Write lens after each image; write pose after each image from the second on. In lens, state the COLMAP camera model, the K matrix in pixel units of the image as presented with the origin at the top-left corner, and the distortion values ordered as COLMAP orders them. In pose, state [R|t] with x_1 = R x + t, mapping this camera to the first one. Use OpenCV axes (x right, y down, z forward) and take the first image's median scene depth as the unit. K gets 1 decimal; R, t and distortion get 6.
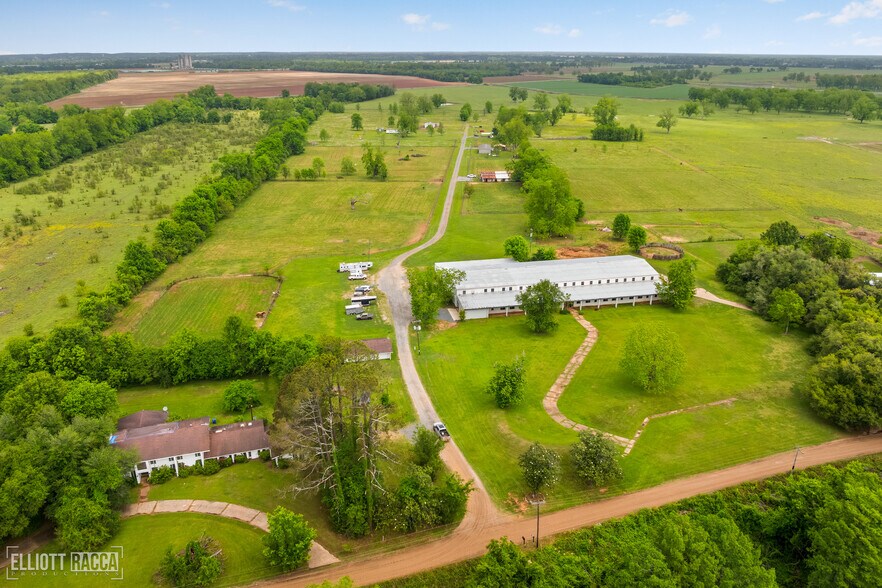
lens RADIAL K [[637.6, 0, 439.1], [0, 637.6, 293.2], [0, 0, 1]] dist [-0.043023, -0.003021]
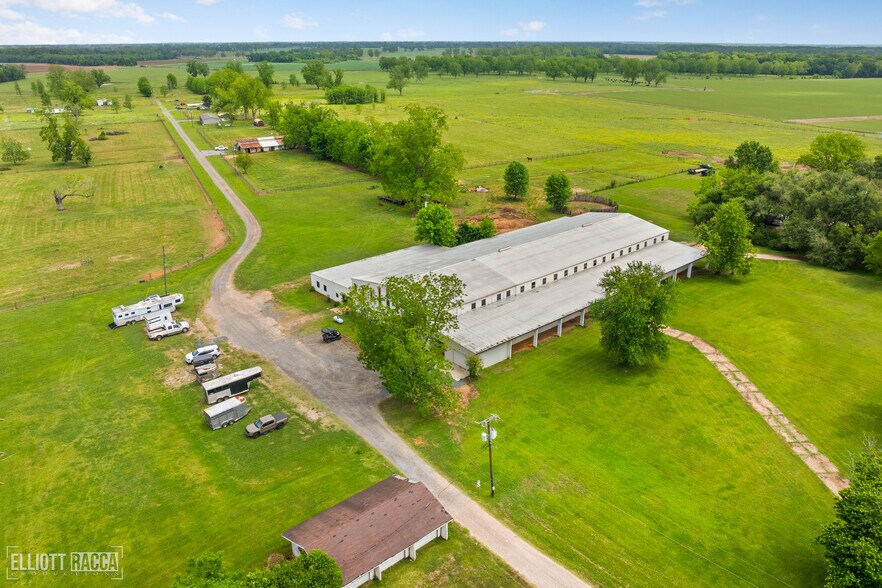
lens RADIAL K [[637.6, 0, 439.1], [0, 637.6, 293.2], [0, 0, 1]] dist [-0.043023, -0.003021]
pose [[0.866134, -0.182782, 0.465192, -0.137335], [0.177712, 0.982535, 0.055175, -0.034830], [-0.467152, 0.034882, 0.883489, 0.410150]]
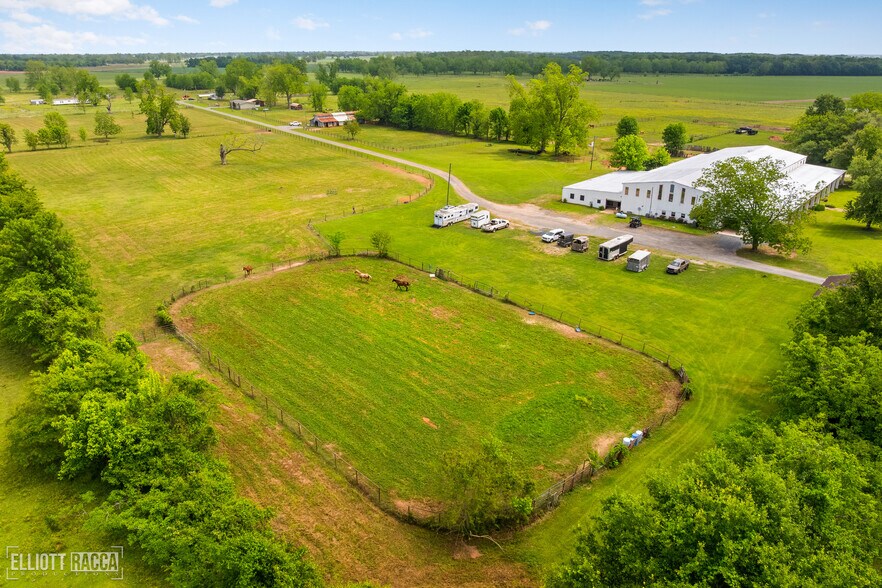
lens RADIAL K [[625.9, 0, 441.0], [0, 625.9, 294.0], [0, 0, 1]] dist [-0.043615, 0.003161]
pose [[0.785487, -0.220816, 0.578144, -0.399193], [0.219391, 0.972864, 0.073502, -0.014671], [-0.578686, 0.069105, 0.812618, 0.492963]]
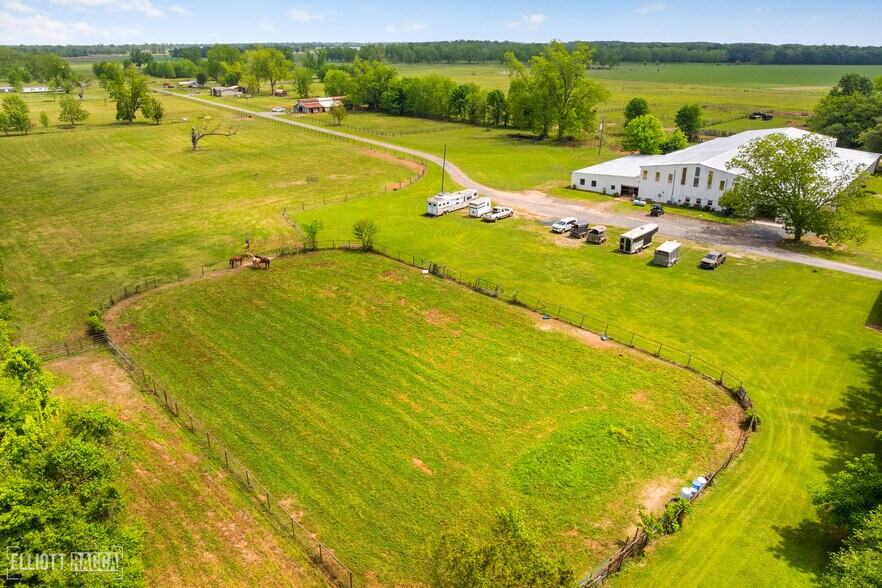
lens RADIAL K [[637.6, 0, 439.1], [0, 637.6, 293.2], [0, 0, 1]] dist [-0.043023, -0.003021]
pose [[0.780624, -0.226688, 0.582442, -0.371100], [0.223201, 0.971567, 0.078990, -0.012554], [-0.583787, 0.068340, 0.809025, 0.532564]]
